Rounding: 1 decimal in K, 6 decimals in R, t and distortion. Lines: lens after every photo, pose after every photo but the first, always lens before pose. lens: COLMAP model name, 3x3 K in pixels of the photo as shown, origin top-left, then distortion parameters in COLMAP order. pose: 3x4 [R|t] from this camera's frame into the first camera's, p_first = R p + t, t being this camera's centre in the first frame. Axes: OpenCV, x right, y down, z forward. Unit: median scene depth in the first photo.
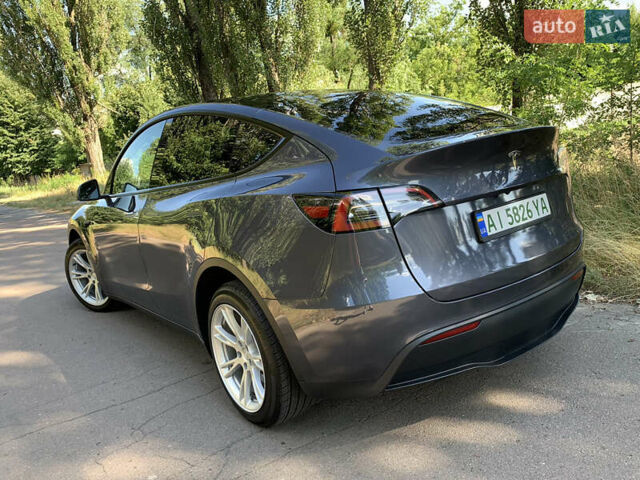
lens RADIAL K [[565.5, 0, 320.0], [0, 565.5, 240.0], [0, 0, 1]] dist [0.007207, -0.007255]
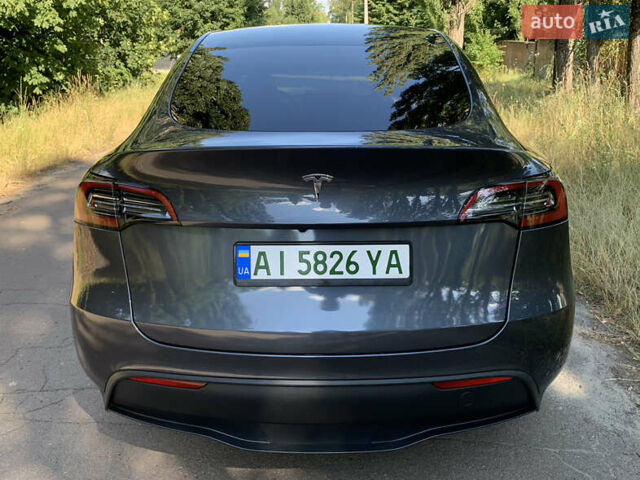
lens RADIAL K [[565.5, 0, 320.0], [0, 565.5, 240.0], [0, 0, 1]] dist [0.007207, -0.007255]
pose [[0.777691, 0.312760, -0.545324, 0.609345], [-0.204877, 0.946192, 0.250493, -0.208481], [0.594325, -0.083082, 0.799922, 0.382905]]
